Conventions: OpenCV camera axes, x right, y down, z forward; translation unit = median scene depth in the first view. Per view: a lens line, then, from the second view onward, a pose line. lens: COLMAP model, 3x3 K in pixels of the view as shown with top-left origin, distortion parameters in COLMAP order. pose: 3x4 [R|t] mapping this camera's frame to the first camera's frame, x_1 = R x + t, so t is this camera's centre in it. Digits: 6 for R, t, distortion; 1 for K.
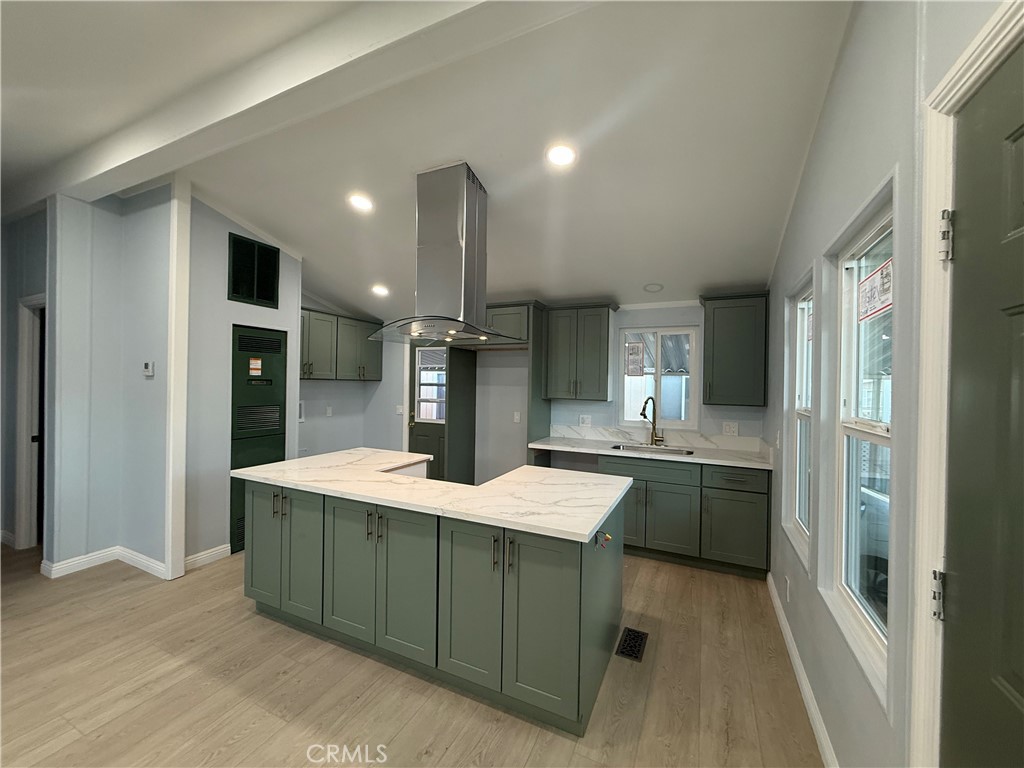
lens RADIAL K [[408.1, 0, 512.0], [0, 408.1, 384.0], [0, 0, 1]] dist [-0.000405, -0.000011]
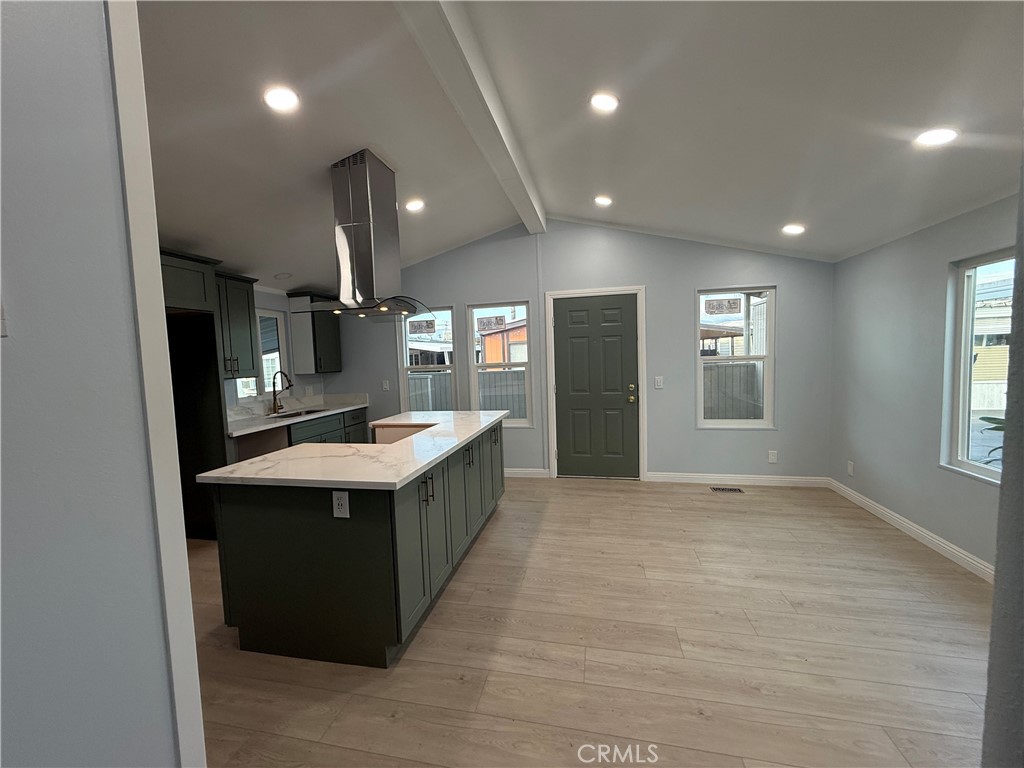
lens RADIAL K [[408.1, 0, 512.0], [0, 408.1, 384.0], [0, 0, 1]] dist [-0.000405, -0.000011]
pose [[-0.230687, -0.071059, 0.970430, -1.047933], [0.036315, 0.996006, 0.081564, -0.000875], [-0.972350, 0.054057, -0.227185, 0.718985]]
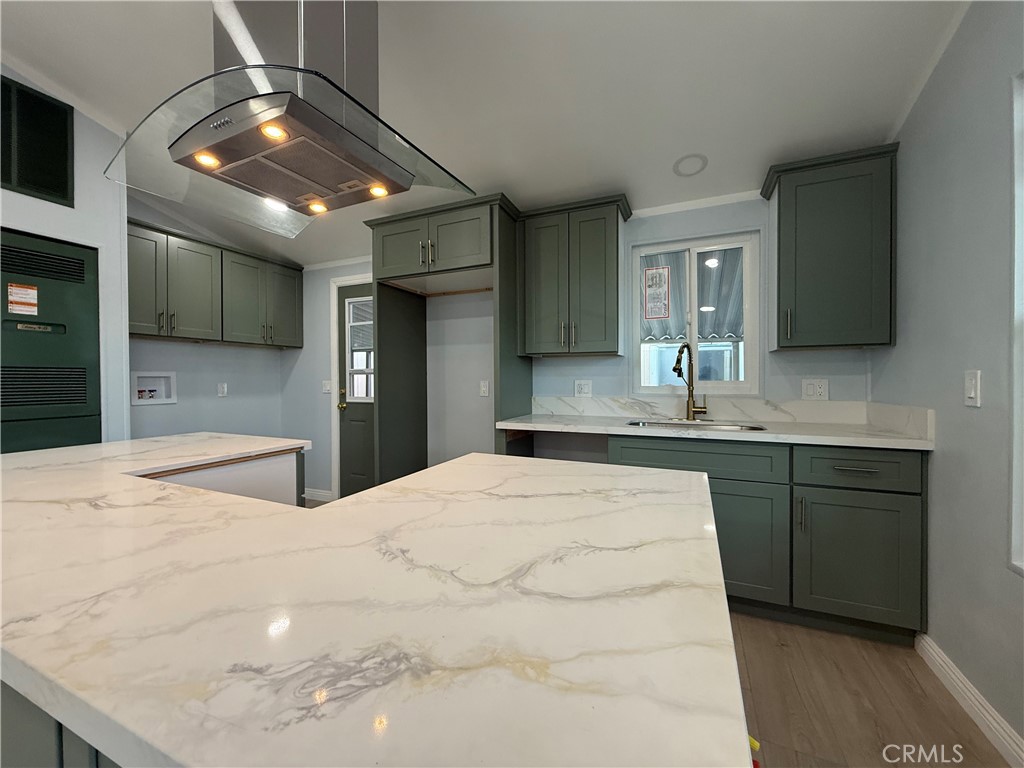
lens RADIAL K [[408.1, 0, 512.0], [0, 408.1, 384.0], [0, 0, 1]] dist [-0.000405, -0.000011]
pose [[0.999422, -0.021735, 0.026145, 0.057311], [0.021471, 0.999716, 0.010362, 0.093601], [-0.026363, -0.009795, 0.999604, 0.424272]]
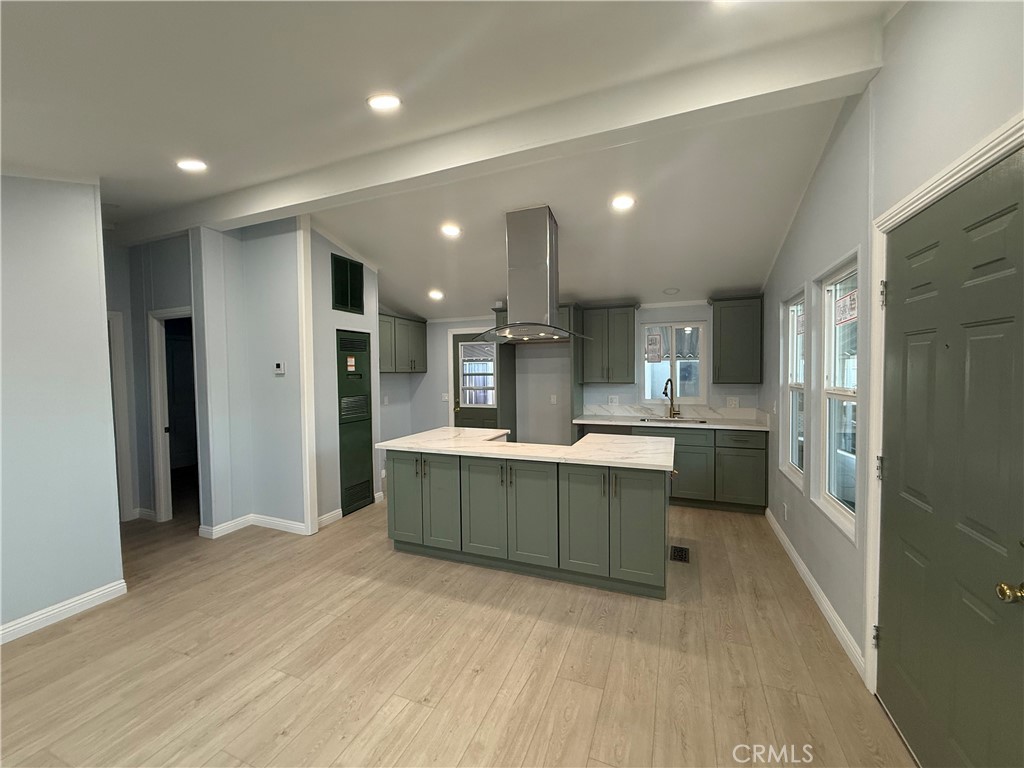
lens RADIAL K [[408.1, 0, 512.0], [0, 408.1, 384.0], [0, 0, 1]] dist [-0.000405, -0.000011]
pose [[0.998107, -0.030840, 0.053214, -0.235957], [0.029202, 0.999084, 0.031287, -0.006862], [-0.054130, -0.029674, 0.998093, -0.246489]]
